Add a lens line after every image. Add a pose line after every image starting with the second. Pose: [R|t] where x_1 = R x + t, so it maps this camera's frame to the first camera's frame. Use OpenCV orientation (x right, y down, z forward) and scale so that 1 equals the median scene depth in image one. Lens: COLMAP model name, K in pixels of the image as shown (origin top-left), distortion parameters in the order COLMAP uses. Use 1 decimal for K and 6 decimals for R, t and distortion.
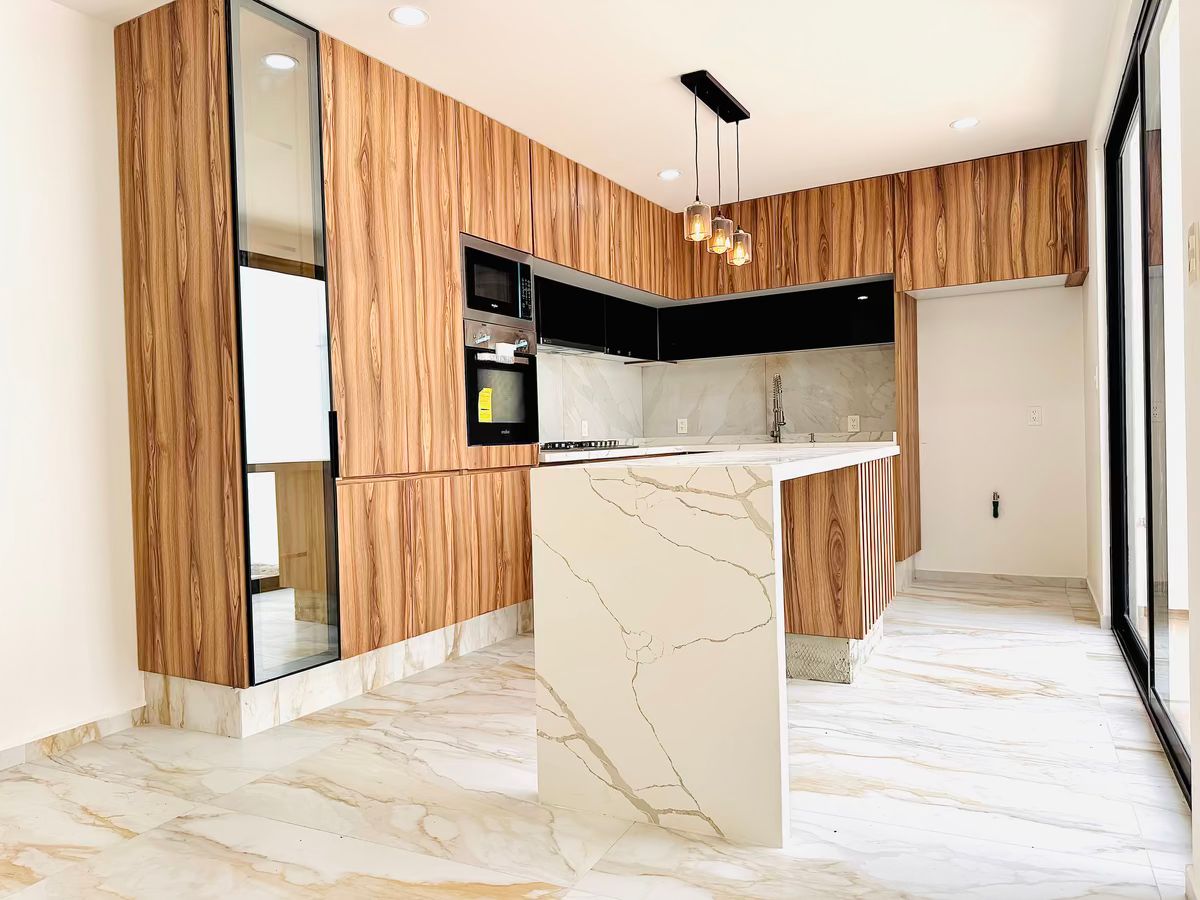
lens RADIAL K [[849.9, 0, 604.6], [0, 849.9, 455.6], [0, 0, 1]] dist [0.003836, -0.004671]
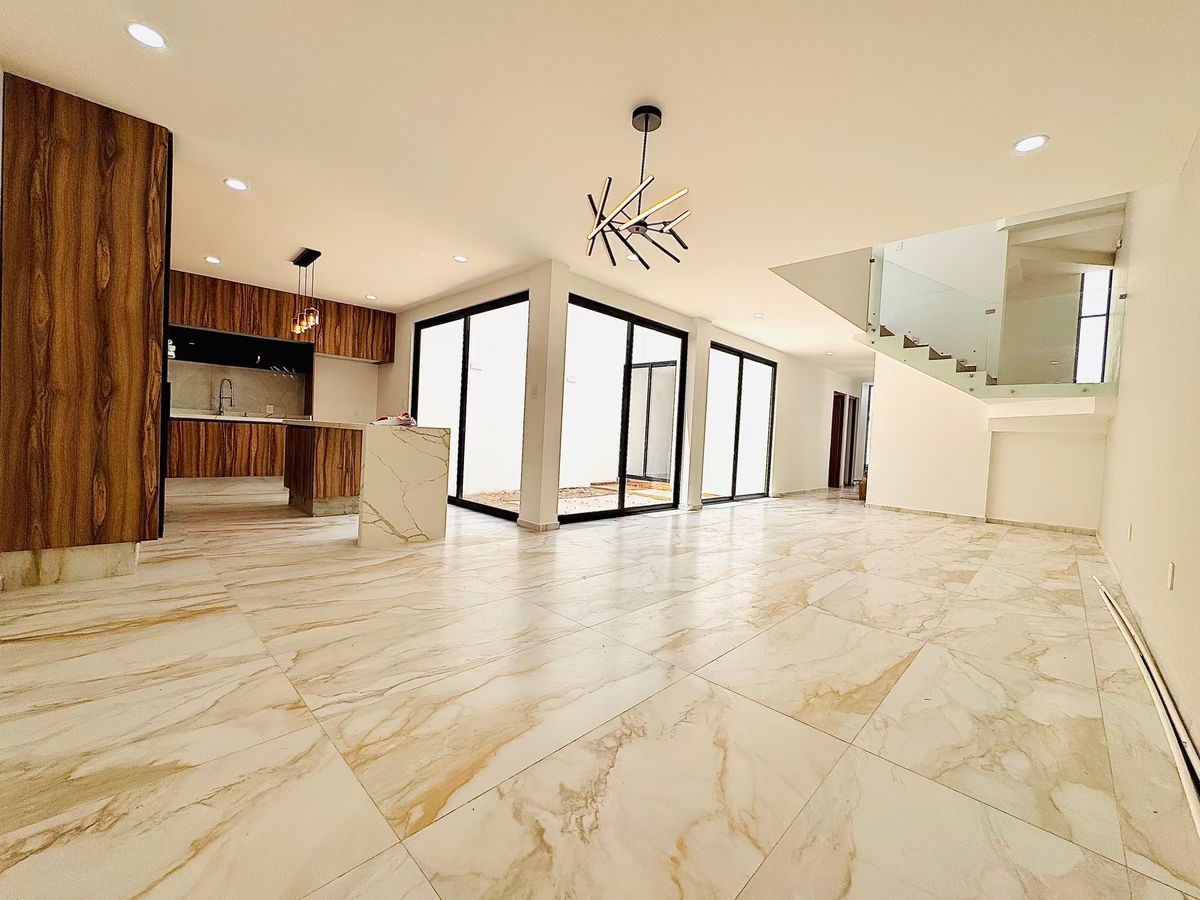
lens RADIAL K [[482.3, 0, 597.4], [0, 482.3, 449.4], [0, 0, 1]] dist [-0.001746, -0.000049]
pose [[0.311099, 0.016423, 0.950236, -1.038511], [-0.042352, 0.999097, -0.003401, 0.052913], [-0.949433, -0.039186, 0.311513, -0.145361]]
